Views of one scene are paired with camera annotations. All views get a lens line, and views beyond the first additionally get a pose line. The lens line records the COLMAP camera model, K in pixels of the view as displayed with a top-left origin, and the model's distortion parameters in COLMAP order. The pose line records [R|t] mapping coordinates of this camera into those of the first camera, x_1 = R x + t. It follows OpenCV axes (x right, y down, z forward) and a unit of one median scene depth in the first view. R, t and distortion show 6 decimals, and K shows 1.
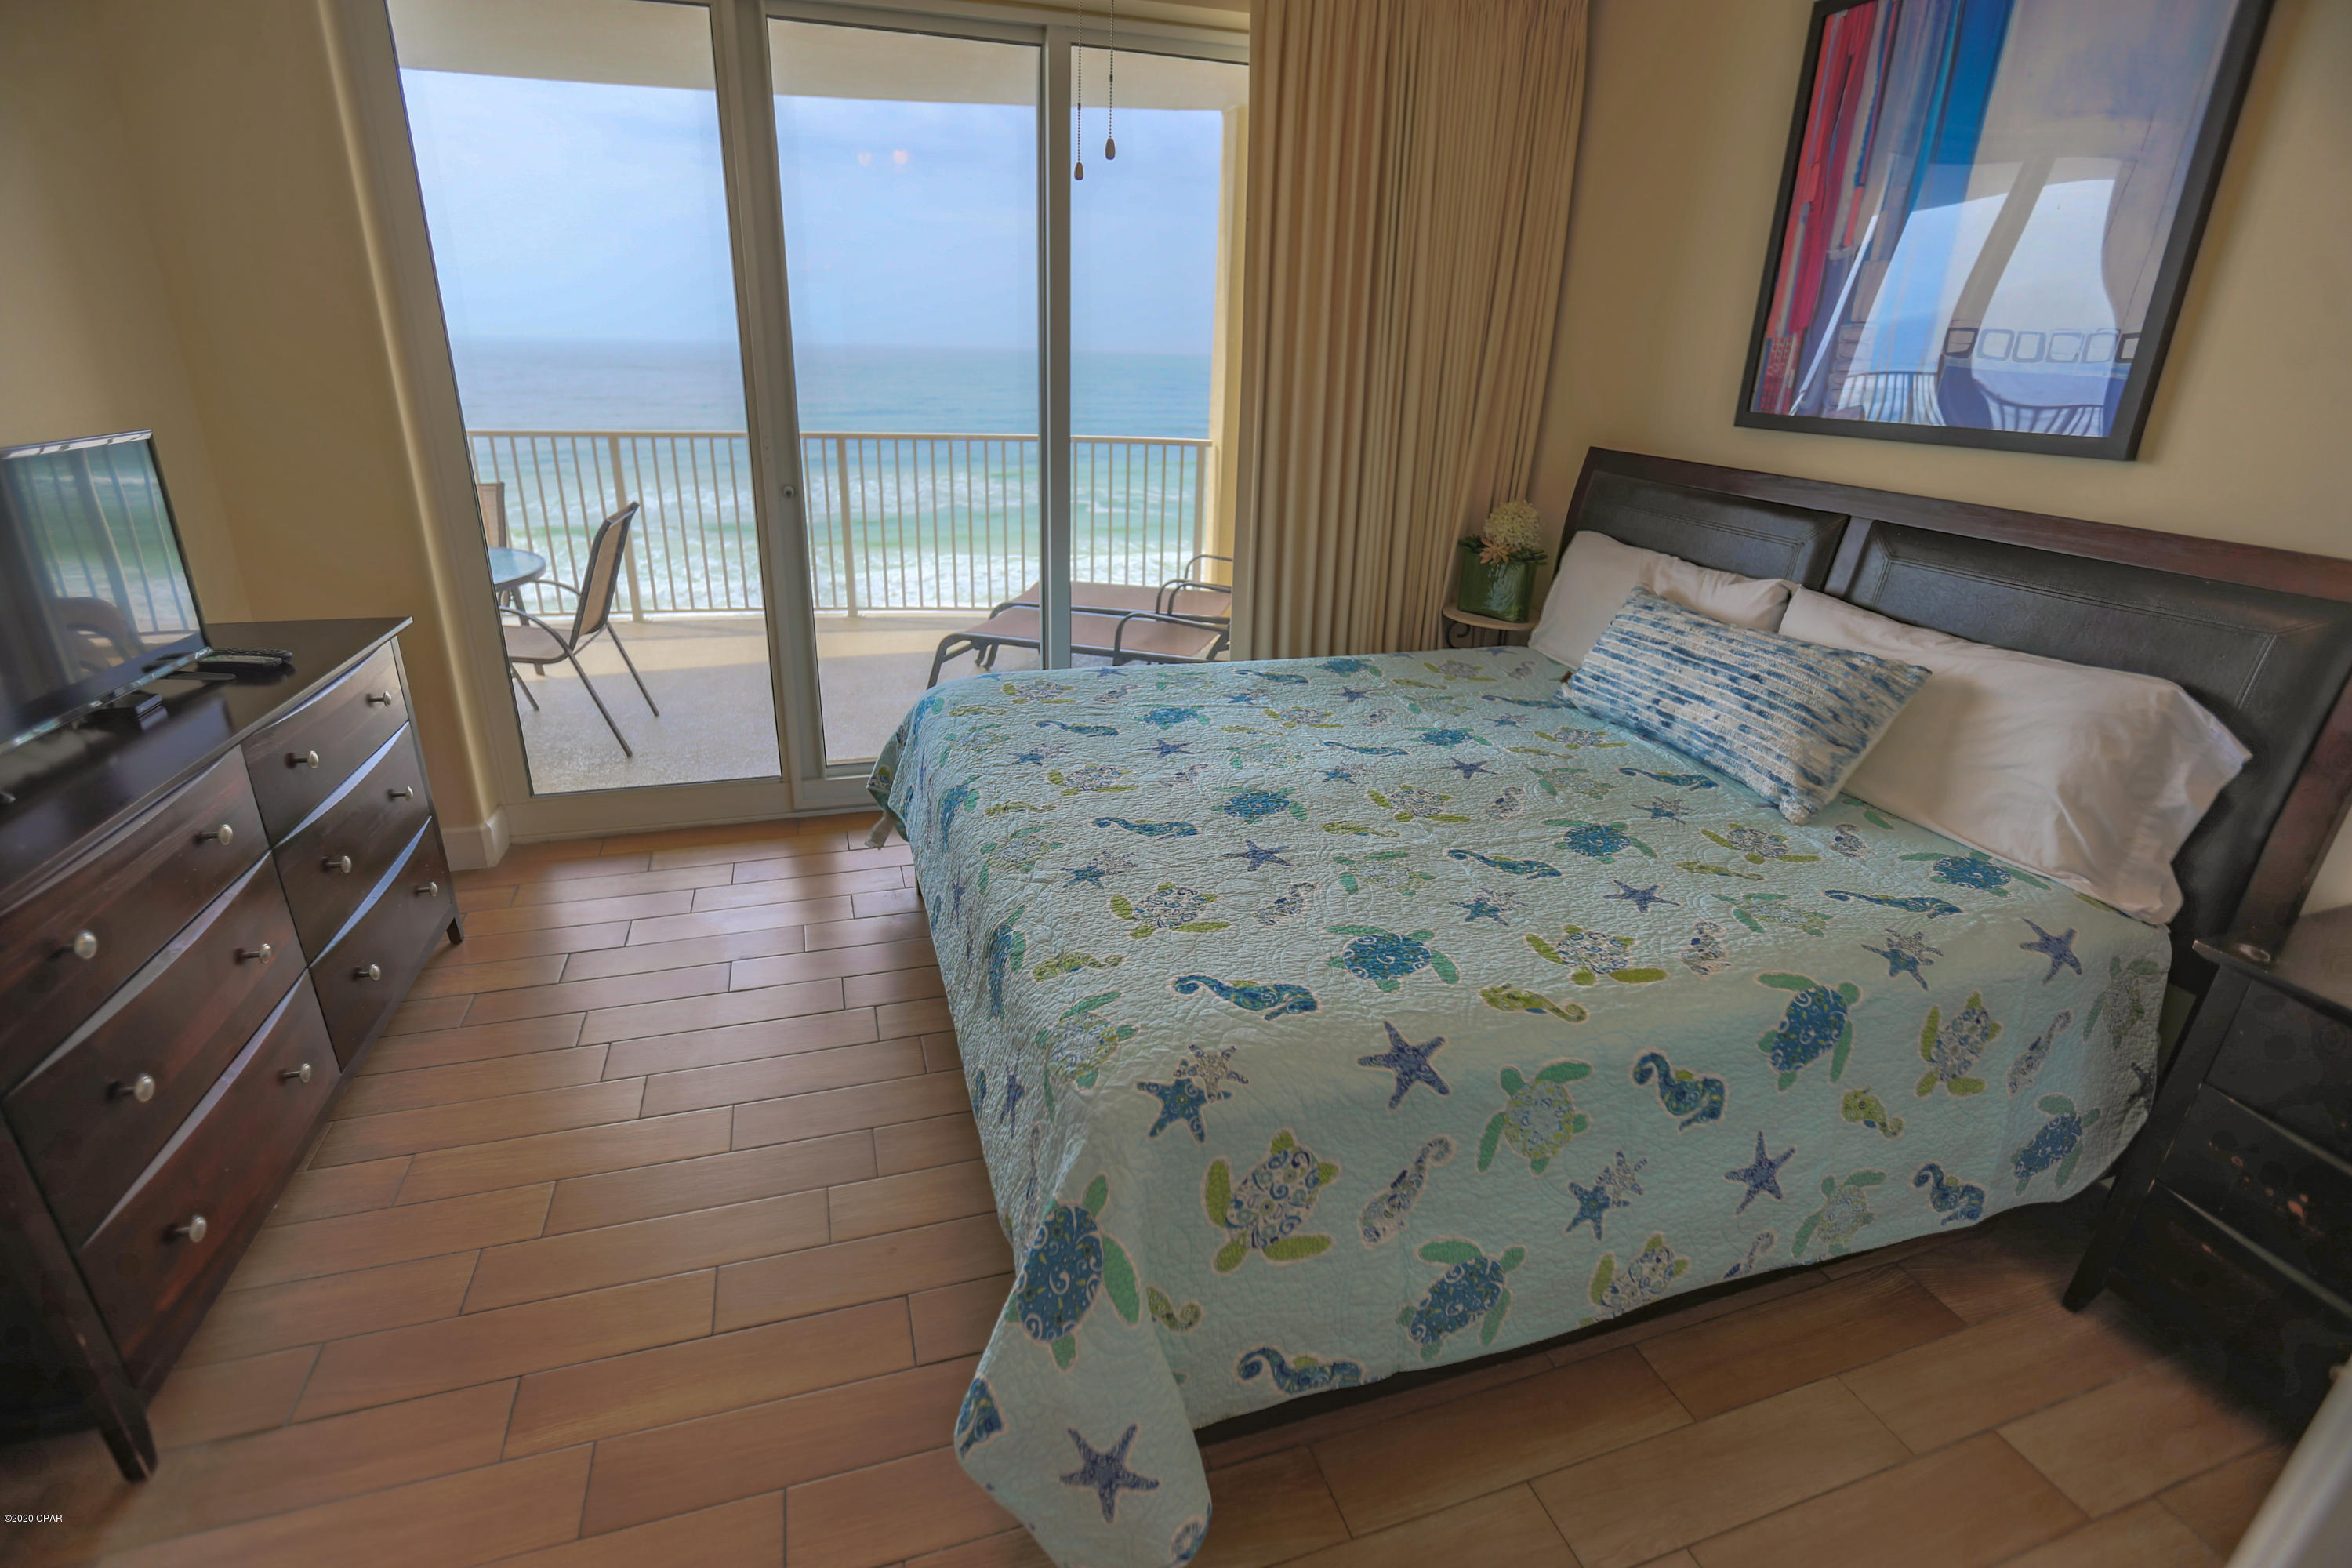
lens RADIAL K [[1079.8, 0, 1175.3], [0, 1079.8, 771.8], [0, 0, 1]] dist [-0.048165, 0.017531]
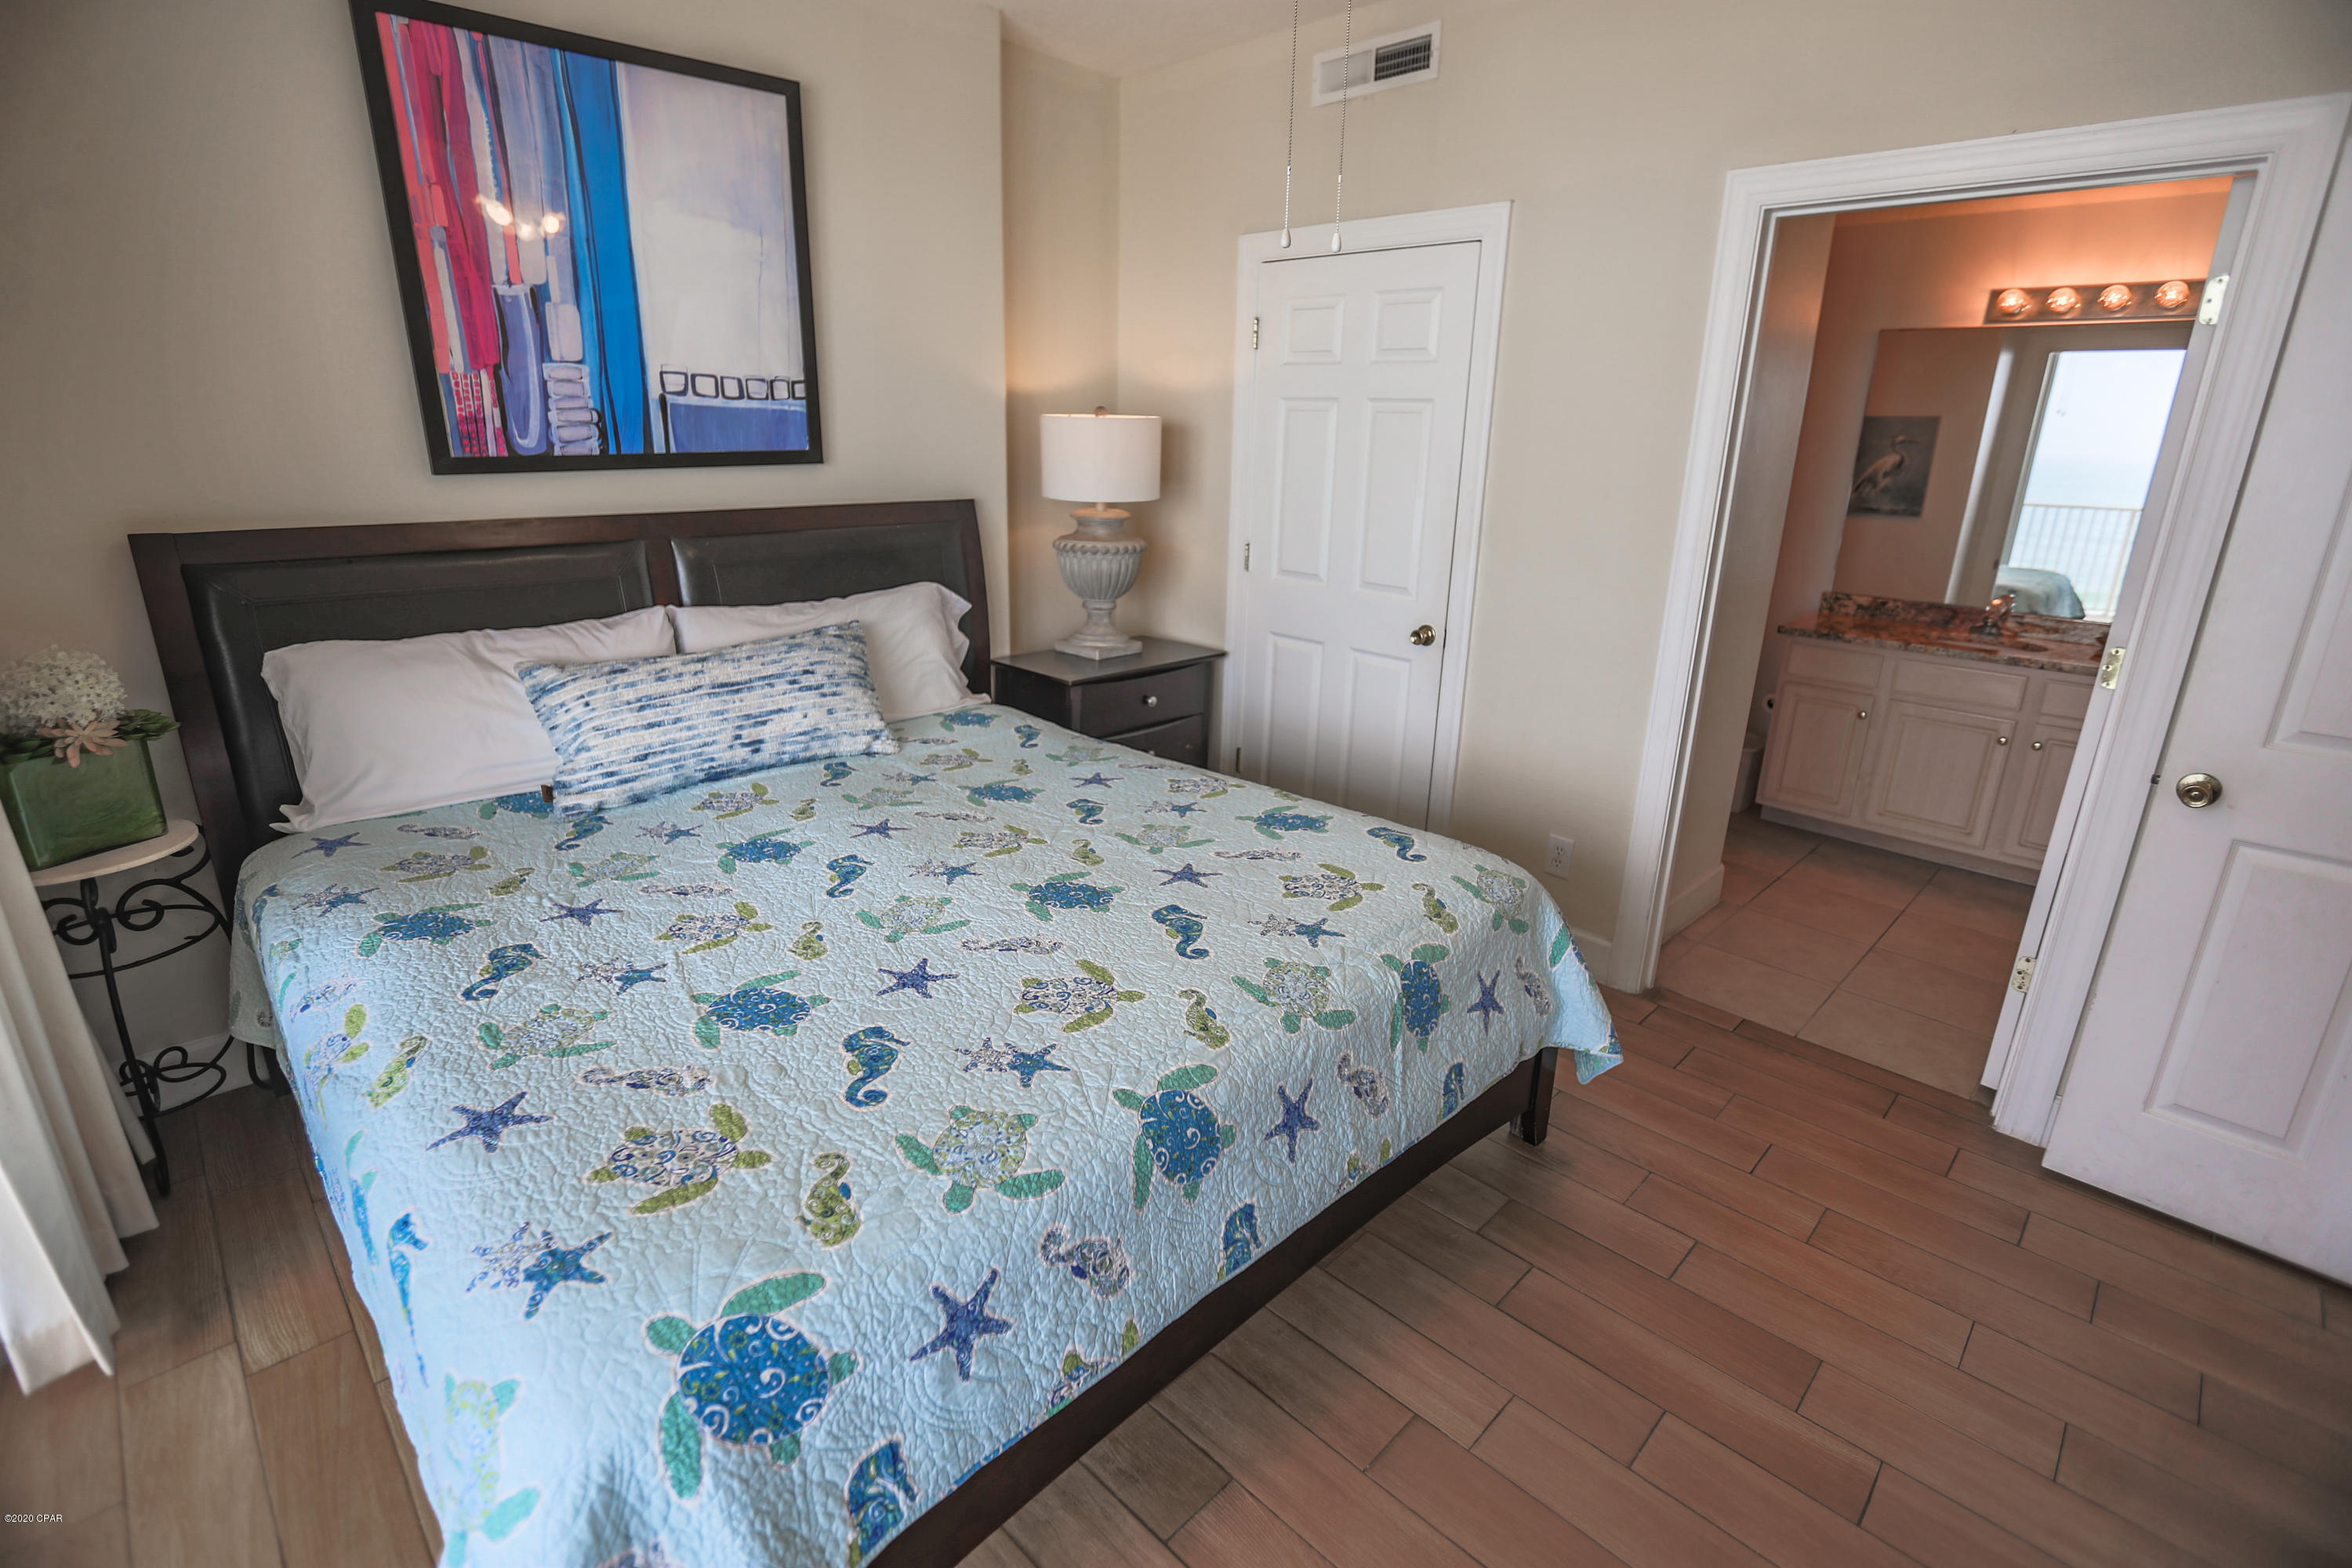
lens RADIAL K [[1079.8, 0, 1158.4], [0, 1079.8, 774.8], [0, 0, 1]] dist [-0.048165, 0.017531]
pose [[-0.441517, -0.313218, 0.840807, -0.670576], [0.296198, 0.833678, 0.466099, -0.442176], [-0.846953, 0.454836, -0.275308, 1.079139]]
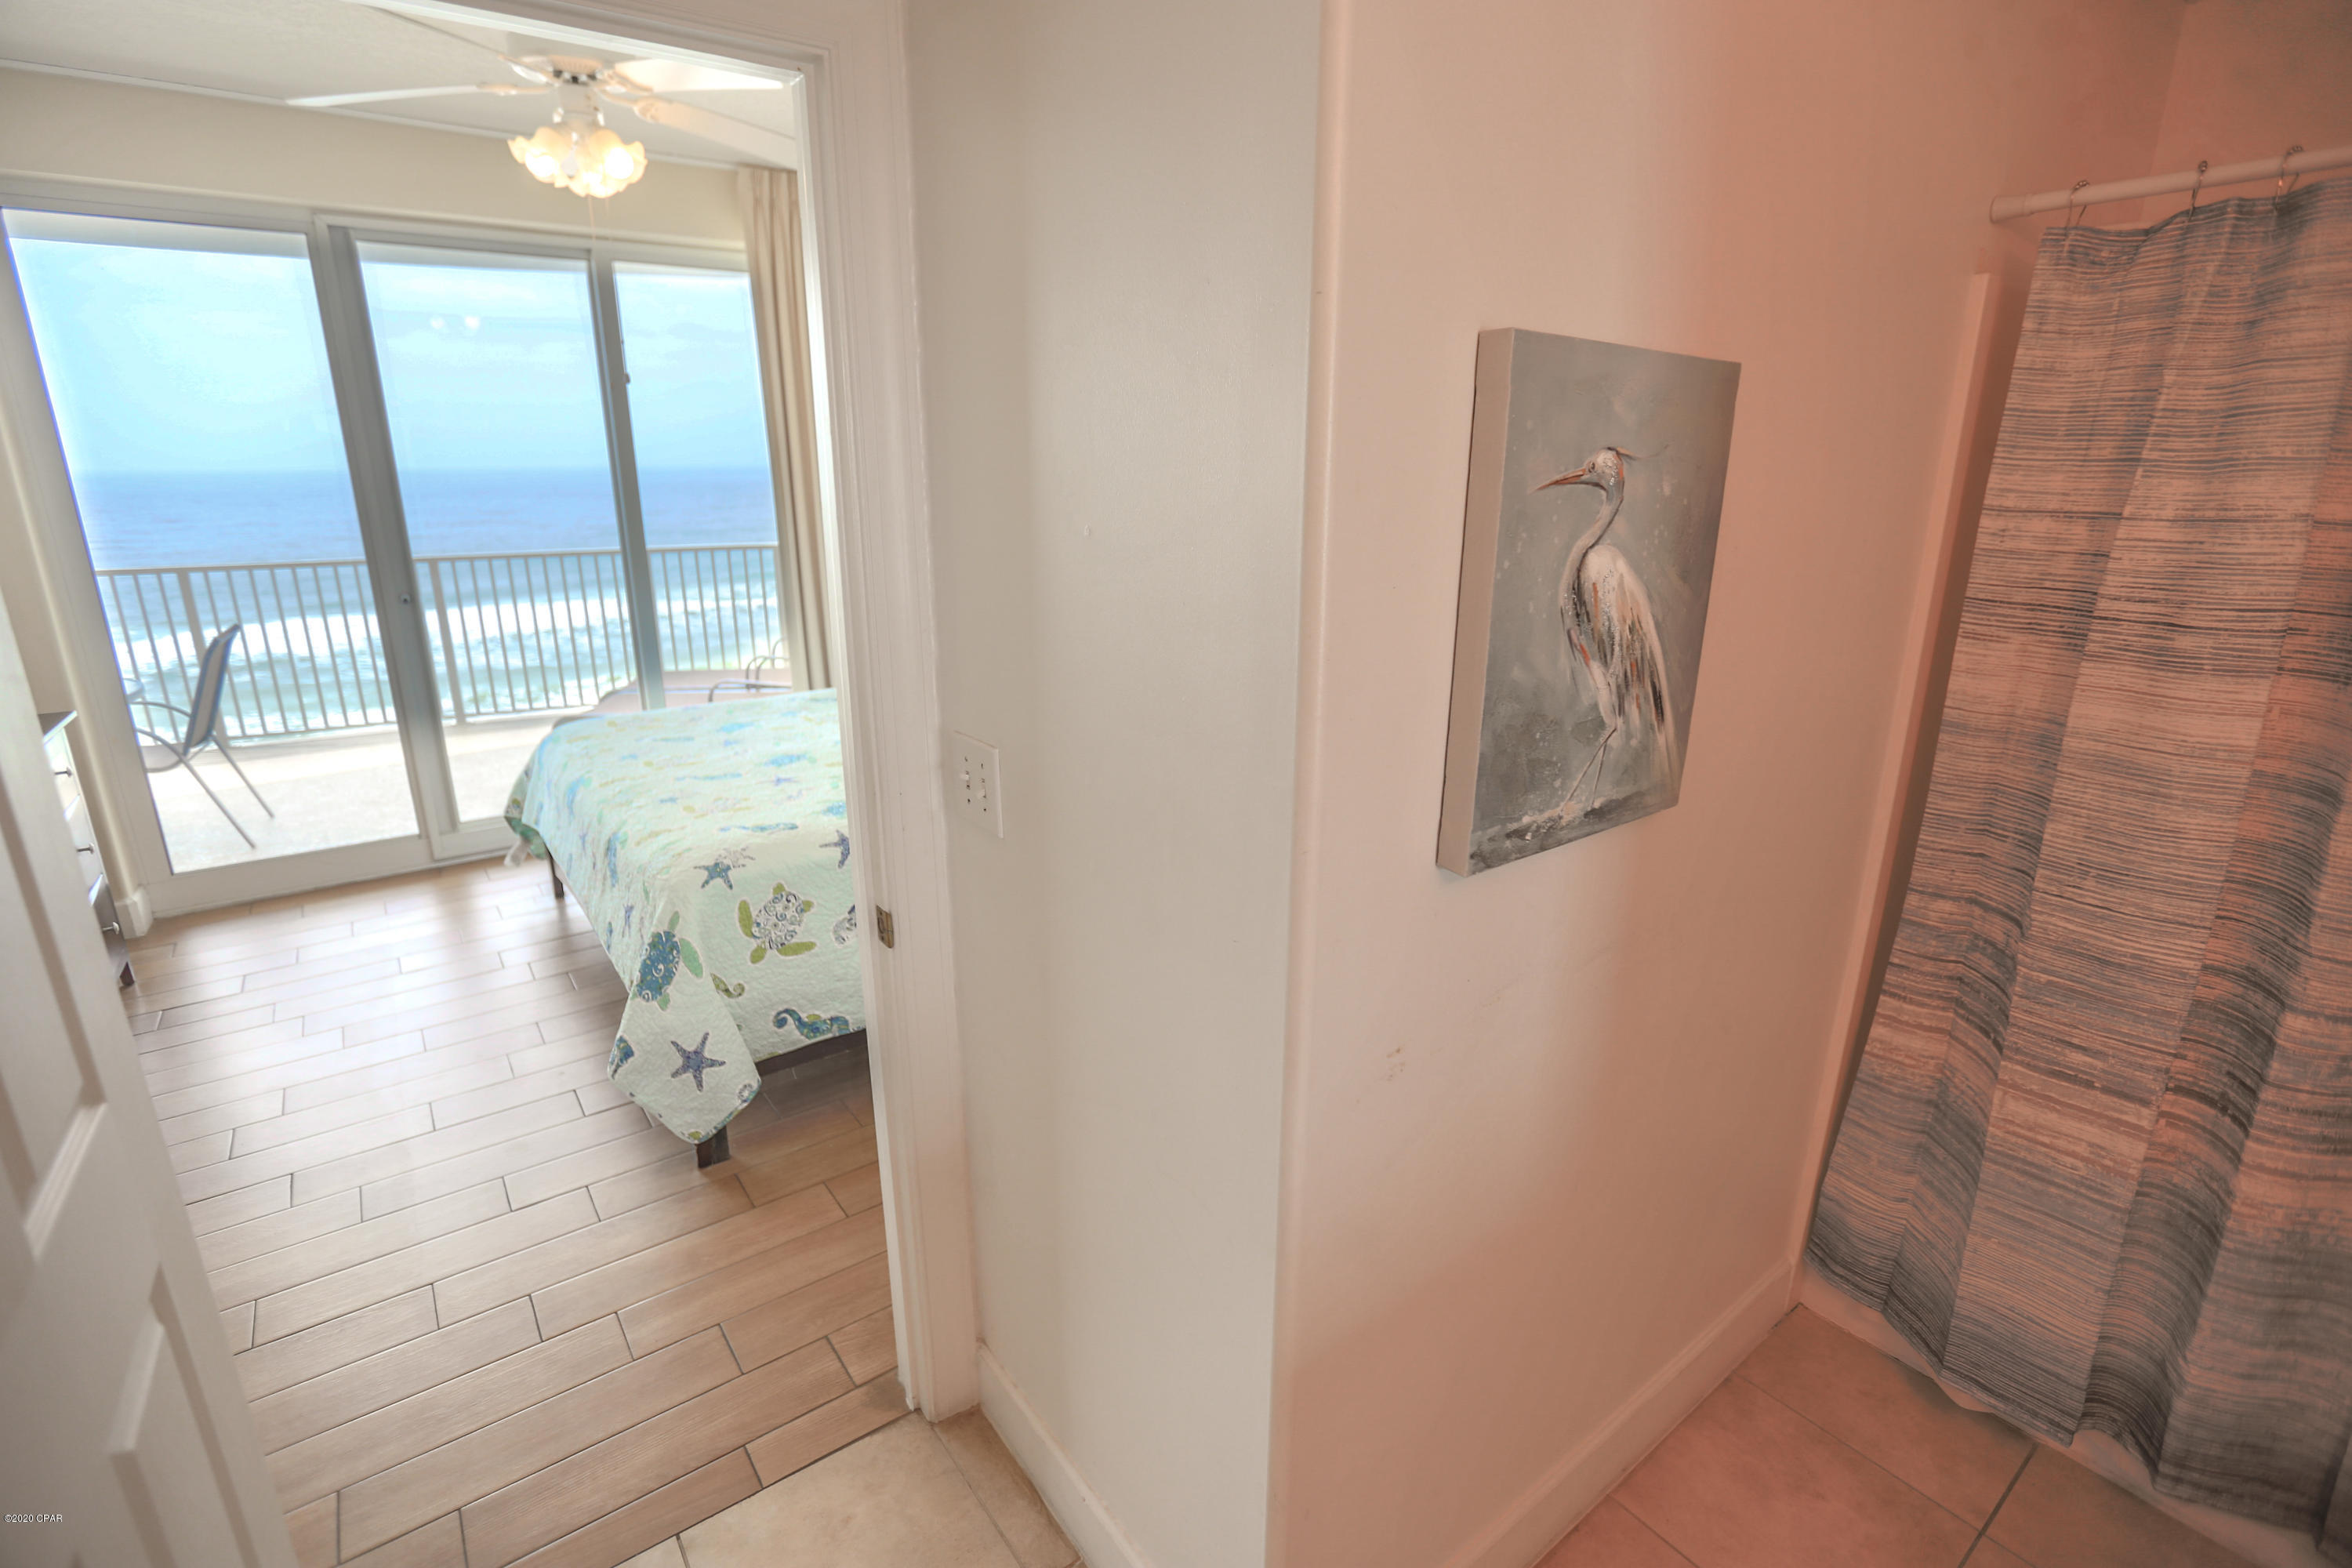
lens RADIAL K [[1079.8, 0, 1178.3], [0, 1079.8, 788.5], [0, 0, 1]] dist [-0.048165, 0.017531]
pose [[0.943719, -0.118947, 0.308618, 0.118656], [0.142145, 0.988387, -0.053720, 0.218679], [-0.298644, 0.094565, 0.949668, -0.604235]]
